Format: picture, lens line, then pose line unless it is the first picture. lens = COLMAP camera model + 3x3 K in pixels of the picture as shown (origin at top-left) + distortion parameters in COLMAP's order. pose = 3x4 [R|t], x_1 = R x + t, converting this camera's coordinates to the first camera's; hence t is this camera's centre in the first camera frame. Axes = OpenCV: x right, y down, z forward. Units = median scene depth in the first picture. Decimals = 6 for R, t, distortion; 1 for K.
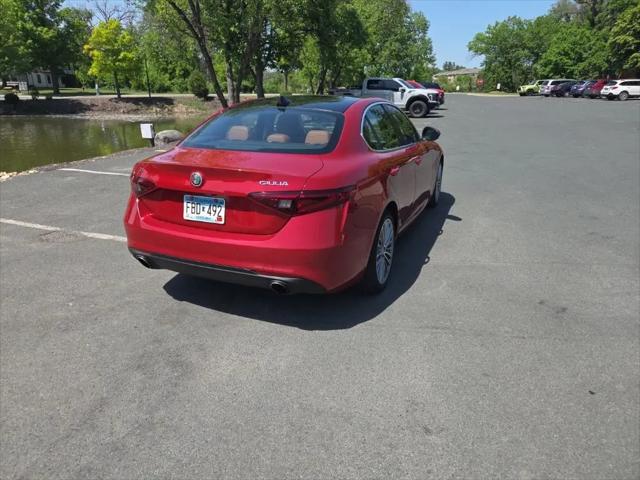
lens RADIAL K [[425.4, 0, 312.2], [0, 425.4, 235.7], [0, 0, 1]] dist [0.064168, -0.047473]
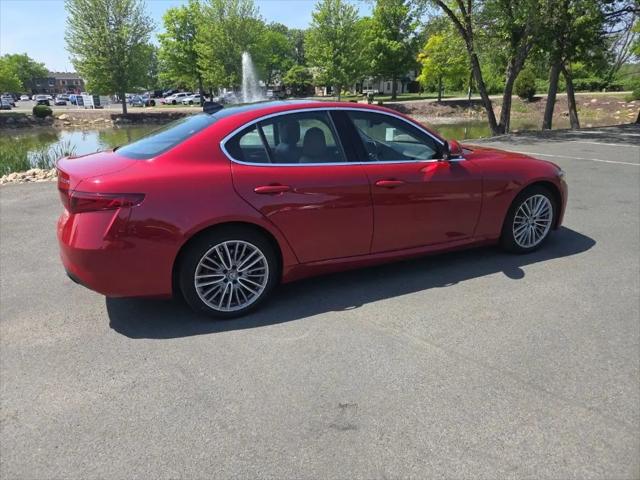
lens RADIAL K [[425.4, 0, 313.7], [0, 425.4, 236.8], [0, 0, 1]] dist [0.064168, -0.047473]
pose [[0.747912, 0.190759, -0.635798, 0.058551], [-0.192560, 0.978981, 0.067210, -0.009432], [0.635255, 0.072162, 0.768924, 0.029123]]
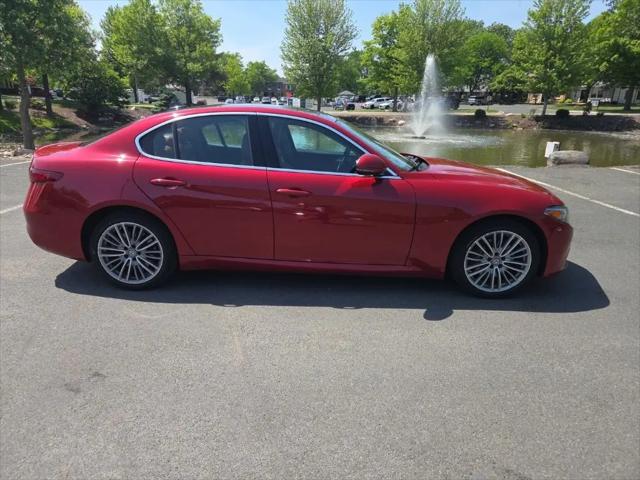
lens RADIAL K [[425.8, 0, 313.4], [0, 425.8, 246.4], [0, 0, 1]] dist [0.069677, -0.051937]
pose [[0.383918, 0.296681, -0.874407, 0.085693], [-0.307858, 0.933920, 0.181705, -0.020914], [0.870534, 0.199434, 0.449885, 0.063329]]
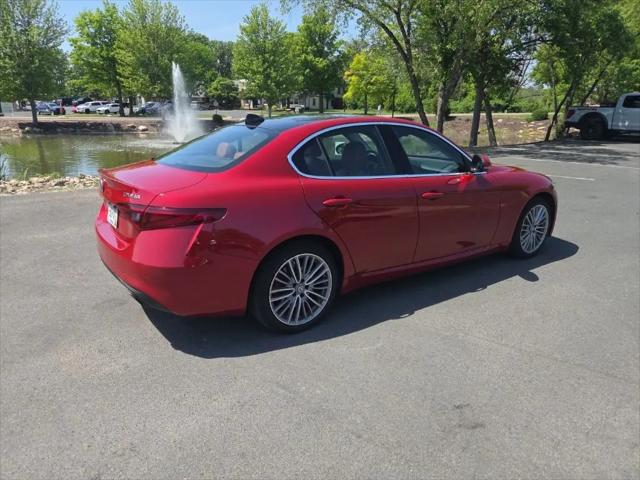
lens RADIAL K [[425.7, 0, 313.1], [0, 425.7, 245.0], [0, 0, 1]] dist [0.066329, -0.048033]
pose [[0.849520, 0.160741, -0.502473, 0.043022], [-0.172129, 0.984782, 0.024016, -0.005555], [0.498686, 0.066088, 0.864260, 0.016822]]
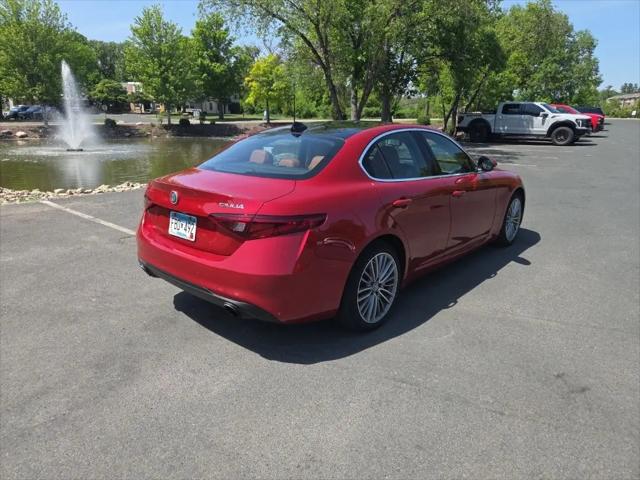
lens RADIAL K [[425.4, 0, 313.7], [0, 425.4, 233.1], [0, 0, 1]] dist [0.064168, -0.047473]
pose [[0.950075, 0.086344, -0.299838, 0.021185], [-0.103863, 0.993664, -0.042957, -0.001863], [0.294229, 0.071955, 0.953023, 0.005059]]
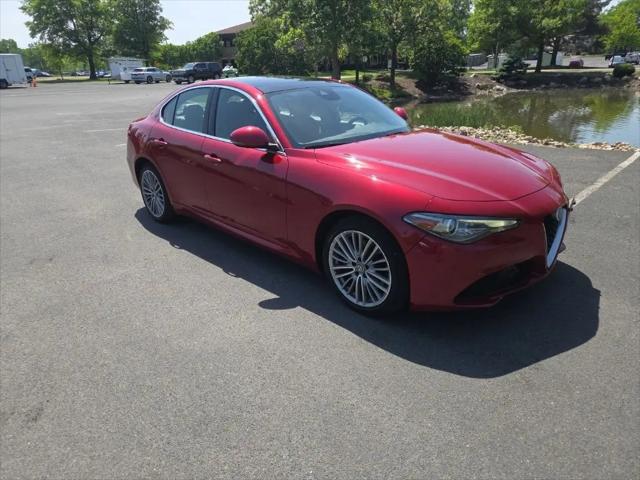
lens RADIAL K [[425.8, 0, 314.2], [0, 425.8, 245.4], [0, 0, 1]] dist [0.069677, -0.051937]
pose [[-0.371538, 0.356299, -0.857328, 0.085980], [-0.262330, 0.845512, 0.465074, -0.042548], [0.890586, 0.397695, -0.220672, 0.128086]]
